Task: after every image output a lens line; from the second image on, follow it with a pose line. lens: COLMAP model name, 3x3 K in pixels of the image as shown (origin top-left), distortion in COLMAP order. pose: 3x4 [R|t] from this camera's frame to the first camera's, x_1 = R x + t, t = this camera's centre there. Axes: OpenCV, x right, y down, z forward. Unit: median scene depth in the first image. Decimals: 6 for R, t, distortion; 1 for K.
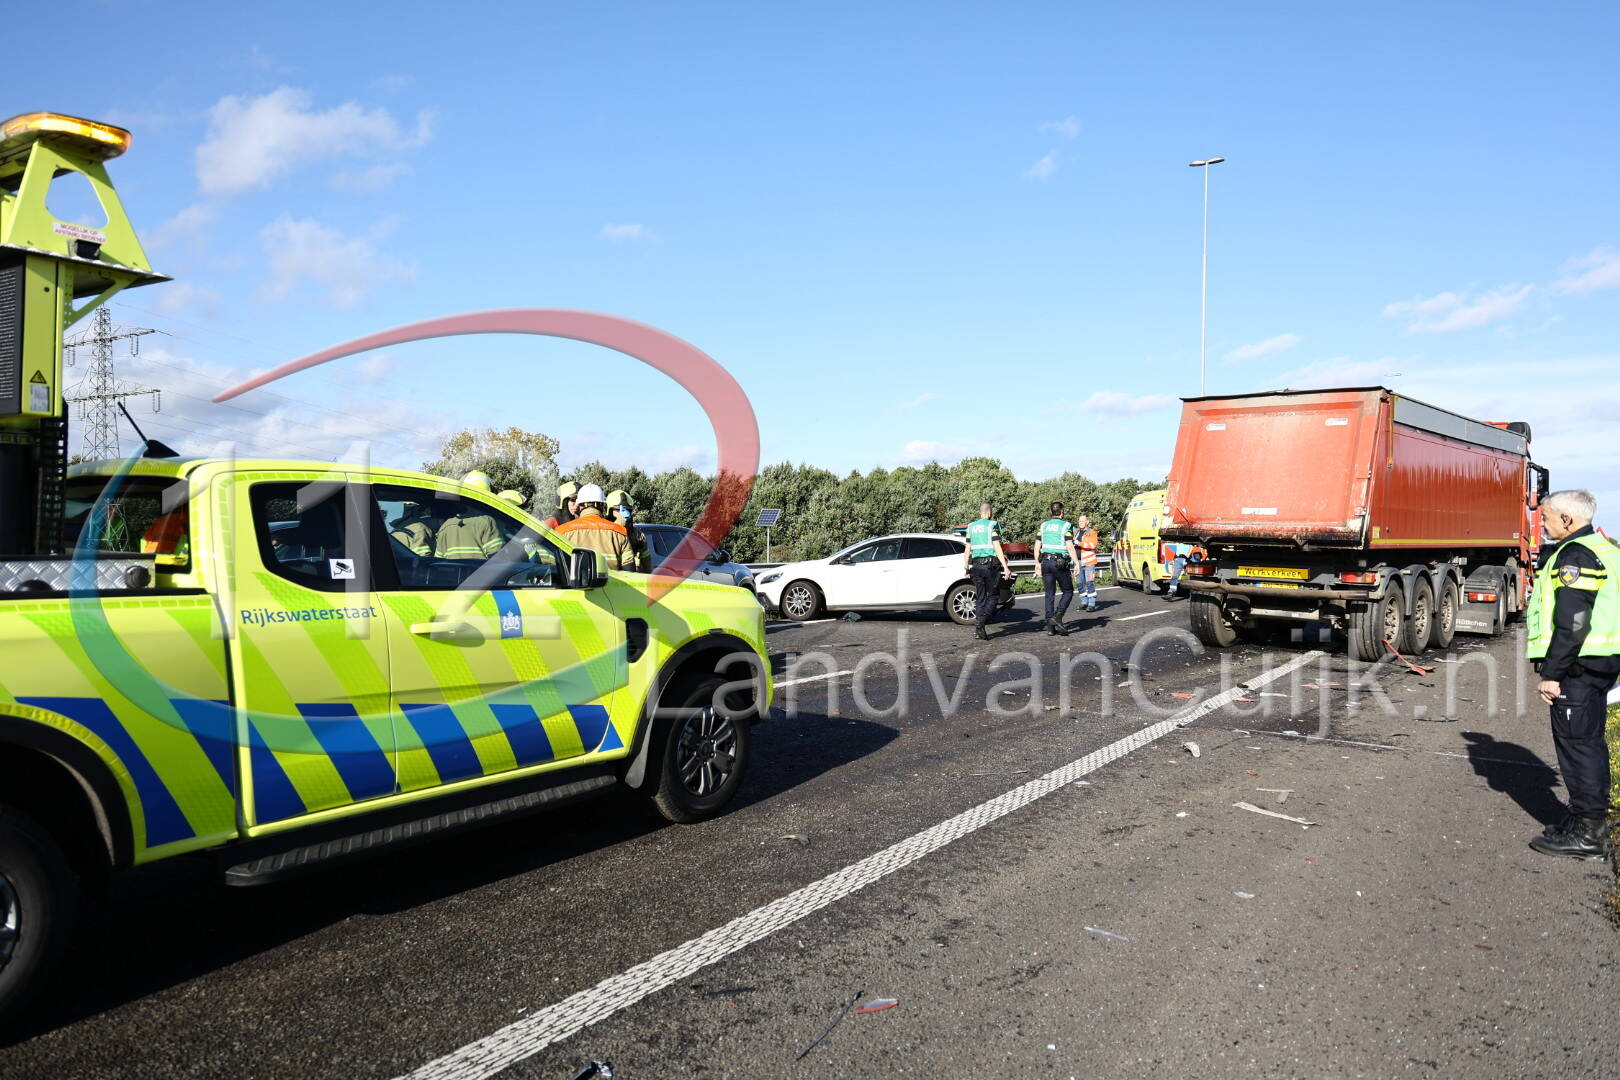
lens RADIAL K [[1030.2, 0, 810.0], [0, 1030.2, 540.0], [0, 0, 1]] dist [-0.002402, -0.000129]
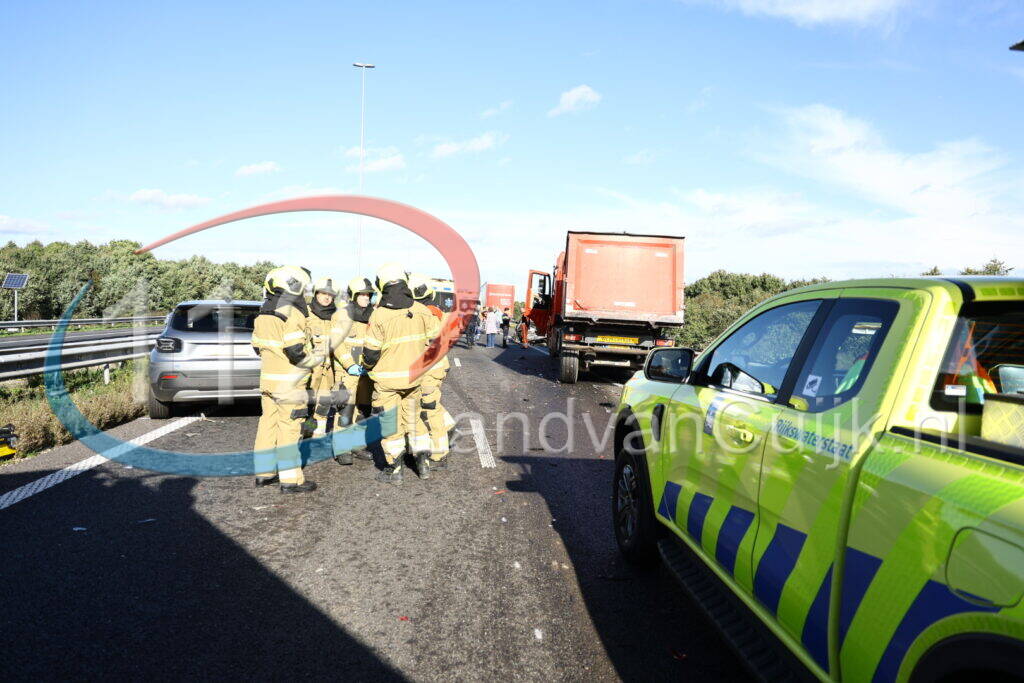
lens RADIAL K [[651.2, 0, 512.0], [0, 651.2, 341.5], [0, 0, 1]] dist [-0.002402, -0.000129]
pose [[0.762460, -0.020964, 0.646696, -0.374677], [-0.017986, 0.998402, 0.053570, -0.019782], [-0.646786, -0.052476, 0.760864, 0.288926]]
